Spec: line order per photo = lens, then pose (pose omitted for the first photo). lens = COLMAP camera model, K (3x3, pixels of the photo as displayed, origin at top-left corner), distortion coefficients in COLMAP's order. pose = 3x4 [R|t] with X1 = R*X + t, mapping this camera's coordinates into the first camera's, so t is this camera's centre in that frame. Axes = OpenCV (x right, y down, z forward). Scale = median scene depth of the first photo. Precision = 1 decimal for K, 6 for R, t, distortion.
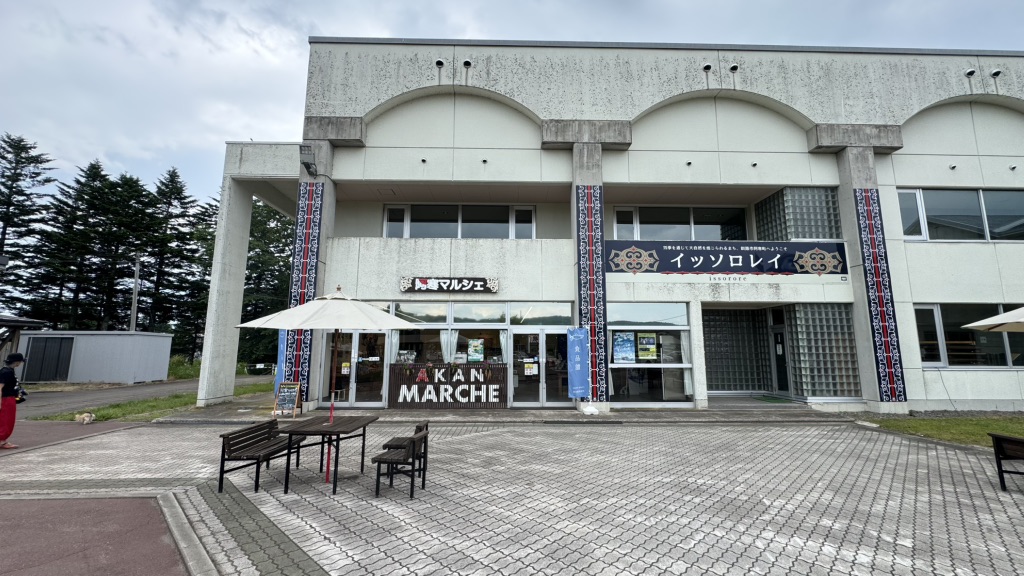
lens RADIAL K [[405.7, 0, 516.0], [0, 405.7, 291.0], [0, 0, 1]] dist [0.001412, -0.000738]
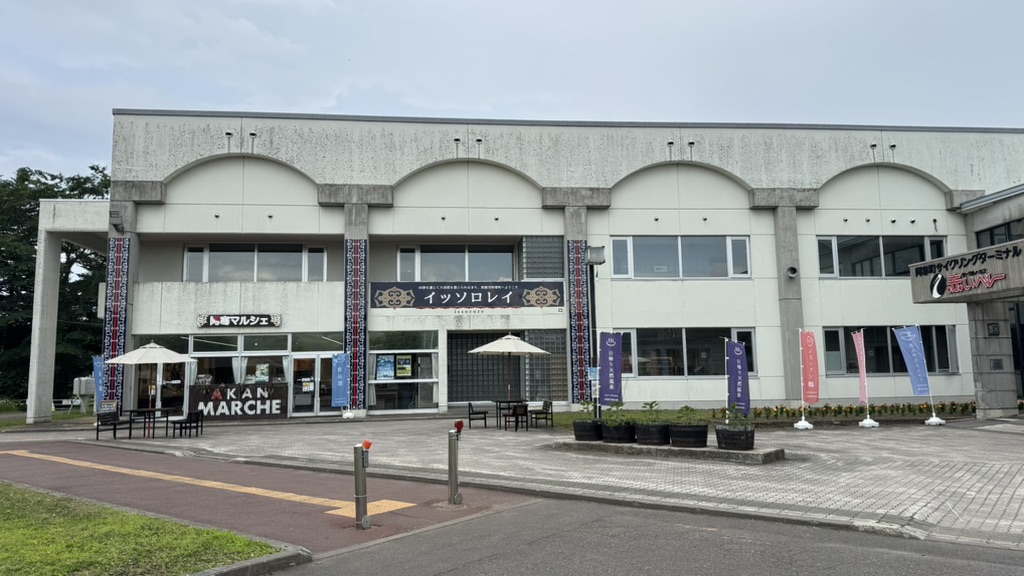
lens RADIAL K [[706.0, 0, 532.7], [0, 706.0, 289.6], [0, 0, 1]] dist [0.045673, -0.047897]
pose [[0.994834, -0.011410, 0.100868, 0.494247], [0.009014, 0.999667, 0.024178, -0.150210], [-0.101111, -0.023144, 0.994606, -1.210306]]
